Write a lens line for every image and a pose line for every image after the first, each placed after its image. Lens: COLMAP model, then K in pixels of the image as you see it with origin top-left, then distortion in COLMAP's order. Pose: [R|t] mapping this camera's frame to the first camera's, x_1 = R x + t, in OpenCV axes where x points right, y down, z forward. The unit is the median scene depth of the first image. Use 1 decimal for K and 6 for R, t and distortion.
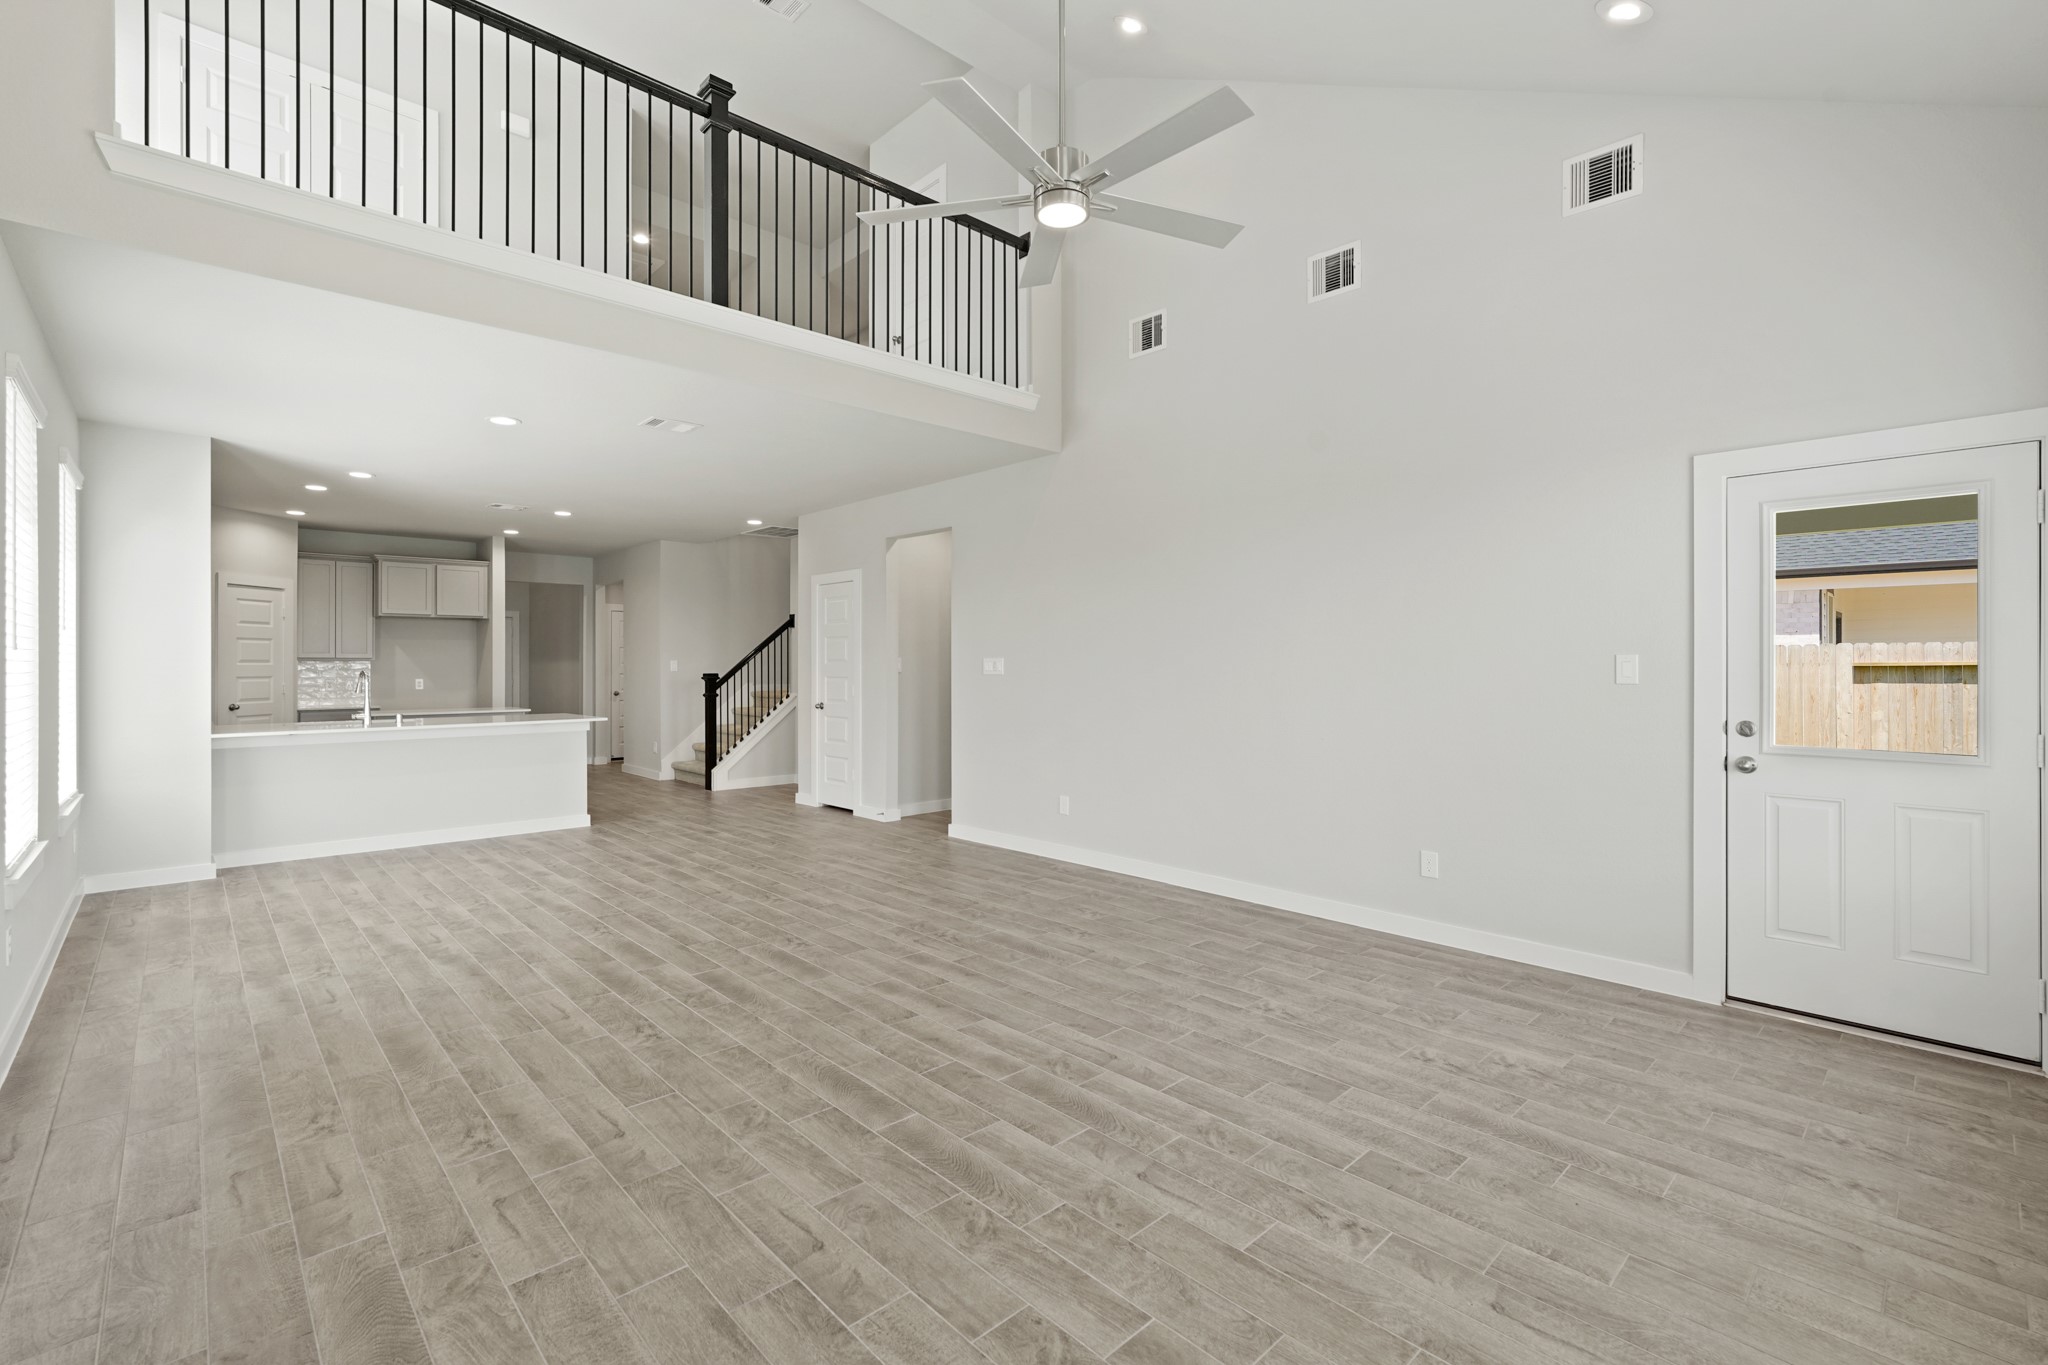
lens RADIAL K [[908.3, 0, 1018.2], [0, 908.3, 672.6], [0, 0, 1]] dist [0.001605, 0.000067]
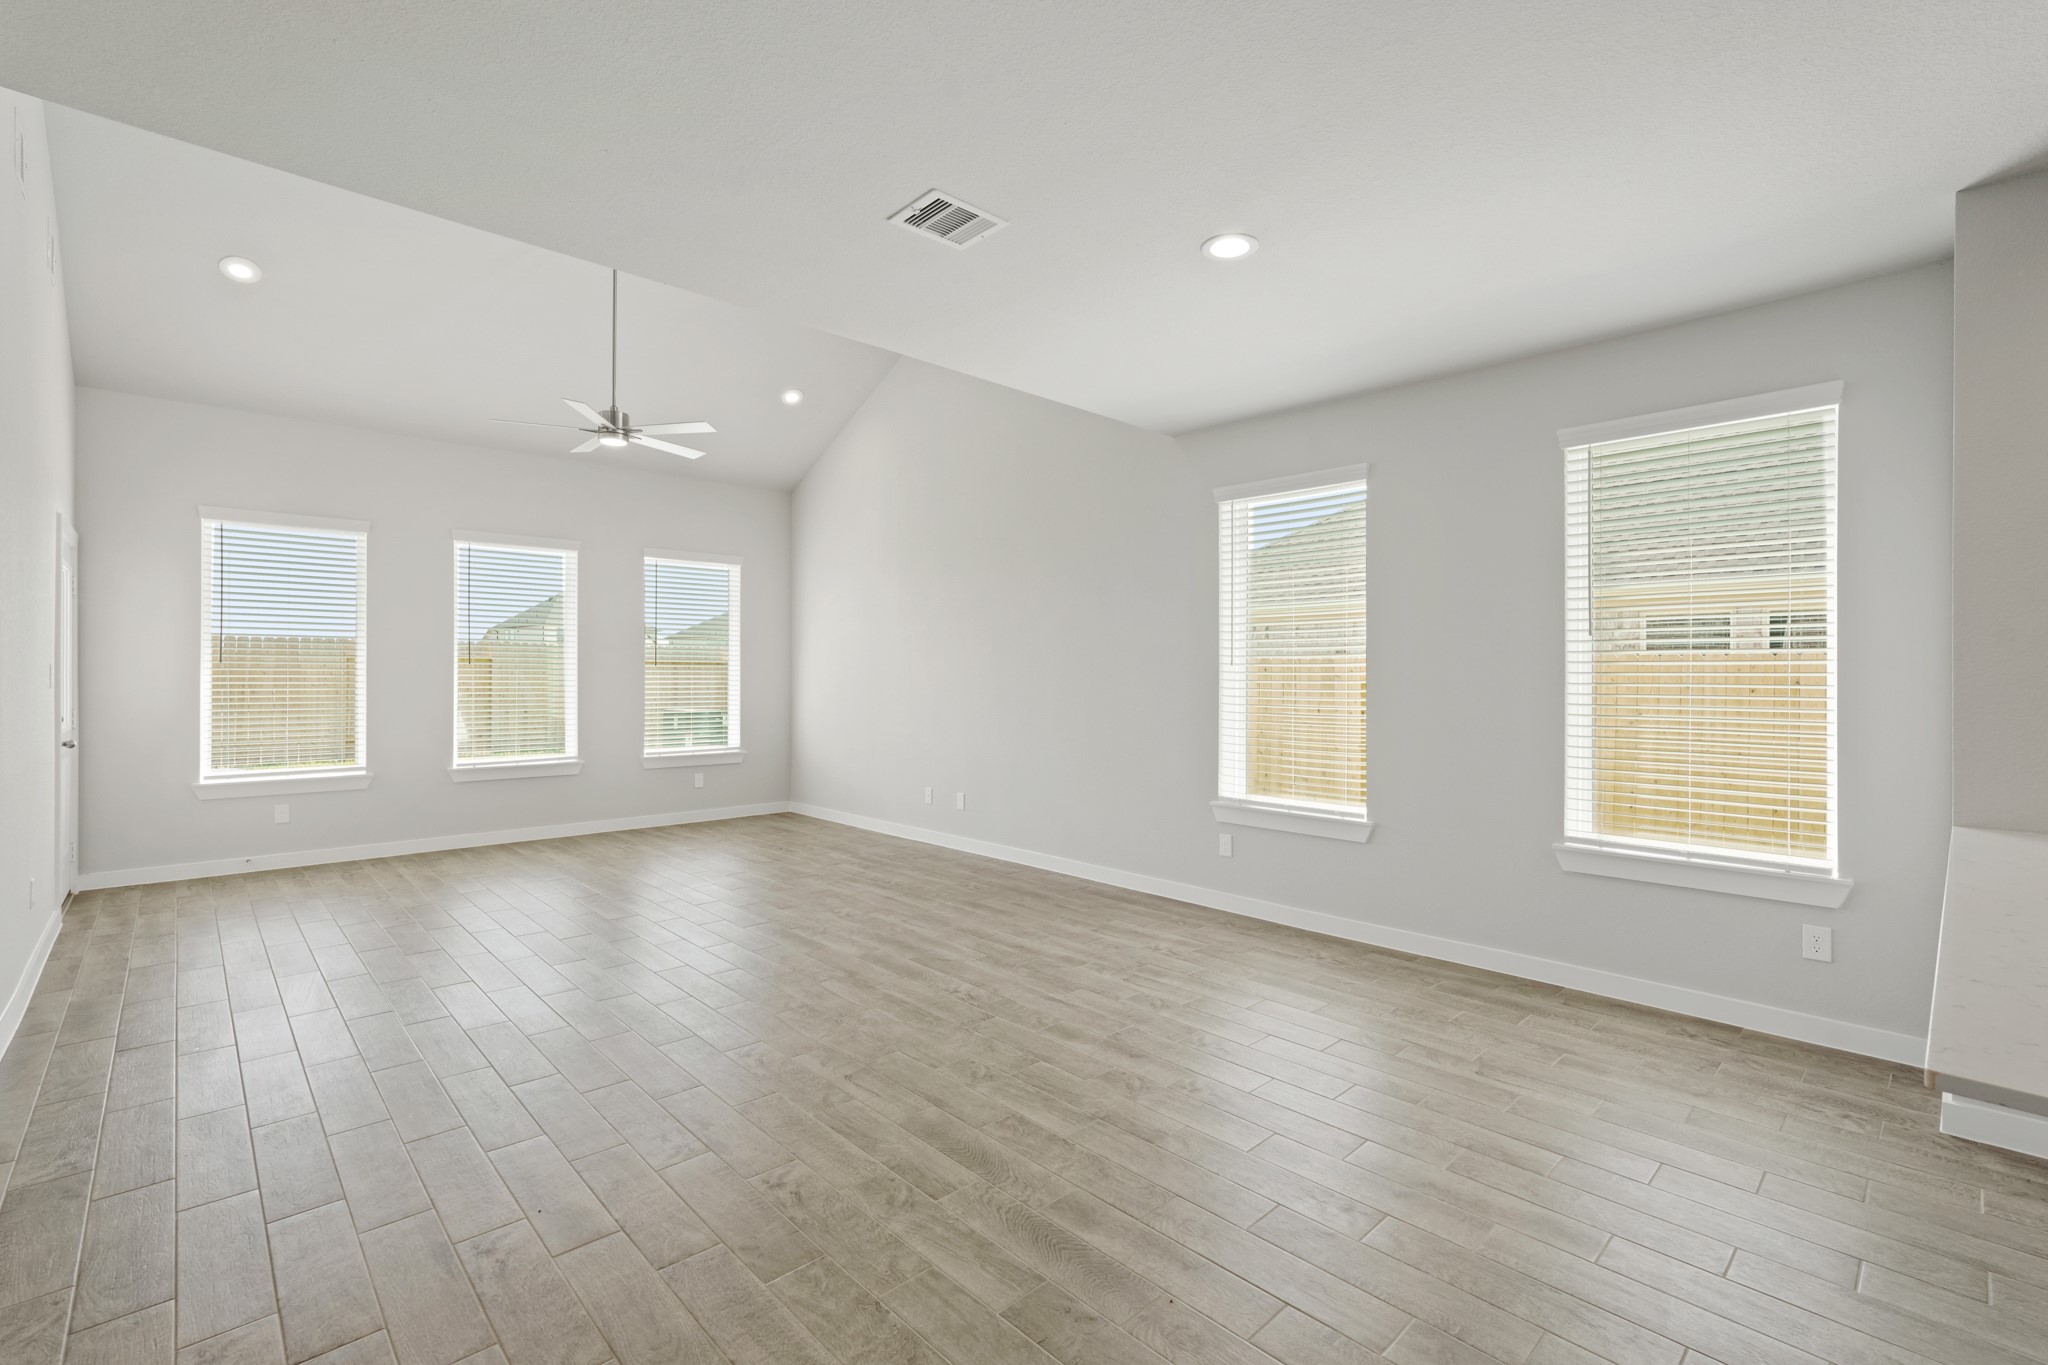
lens RADIAL K [[908.3, 0, 1018.1], [0, 908.3, 678.8], [0, 0, 1]] dist [0.001605, 0.000067]
pose [[-0.999969, 0.007838, 0.000607, -0.614622], [0.007843, 0.999933, 0.008464, -0.014777], [-0.000540, 0.008468, -0.999964, 2.195852]]
